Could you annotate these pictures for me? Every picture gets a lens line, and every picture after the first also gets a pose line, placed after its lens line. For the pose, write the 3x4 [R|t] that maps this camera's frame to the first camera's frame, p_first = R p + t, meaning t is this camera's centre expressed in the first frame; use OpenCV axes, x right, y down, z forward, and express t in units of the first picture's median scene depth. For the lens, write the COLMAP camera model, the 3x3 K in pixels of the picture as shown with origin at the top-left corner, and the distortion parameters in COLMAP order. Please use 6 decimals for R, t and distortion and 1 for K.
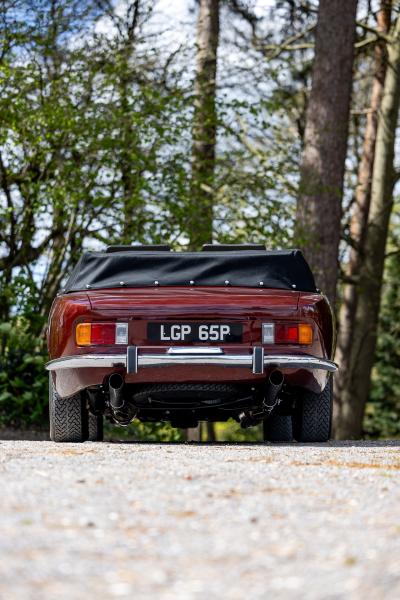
lens RADIAL K [[2221.4, 0, 200.0], [0, 2221.4, 300.0], [0, 0, 1]] dist [0.101241, -0.943583]
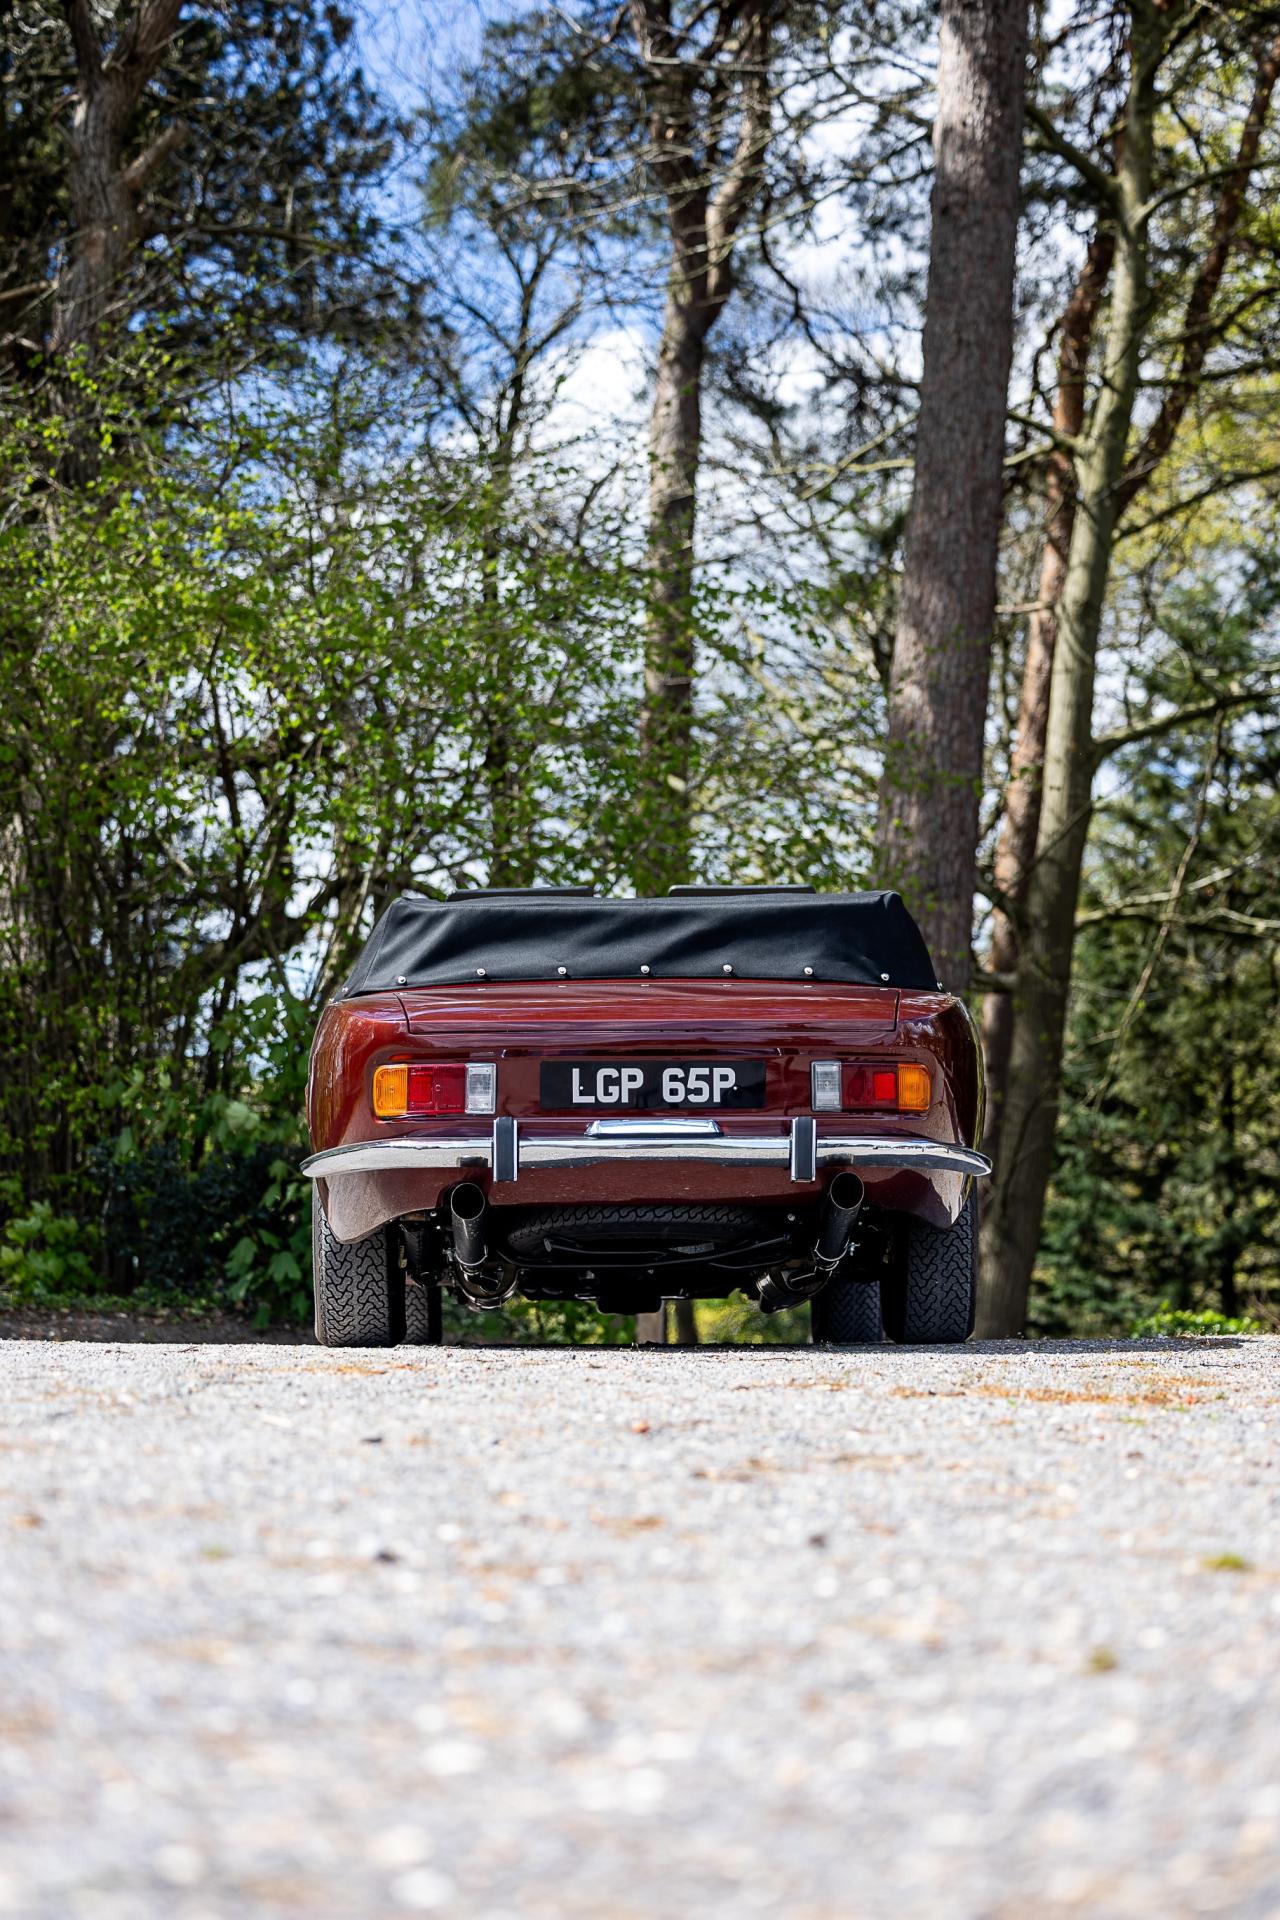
lens RADIAL K [[7108.4, 0, 640.0], [0, 7108.4, 960.0], [0, 0, 1]] dist [0.101241, -0.943583]
pose [[0.999958, -0.005949, -0.006930, 0.004696], [0.006039, 0.999897, 0.013033, -0.027048], [0.006852, -0.013074, 0.999891, -0.355787]]
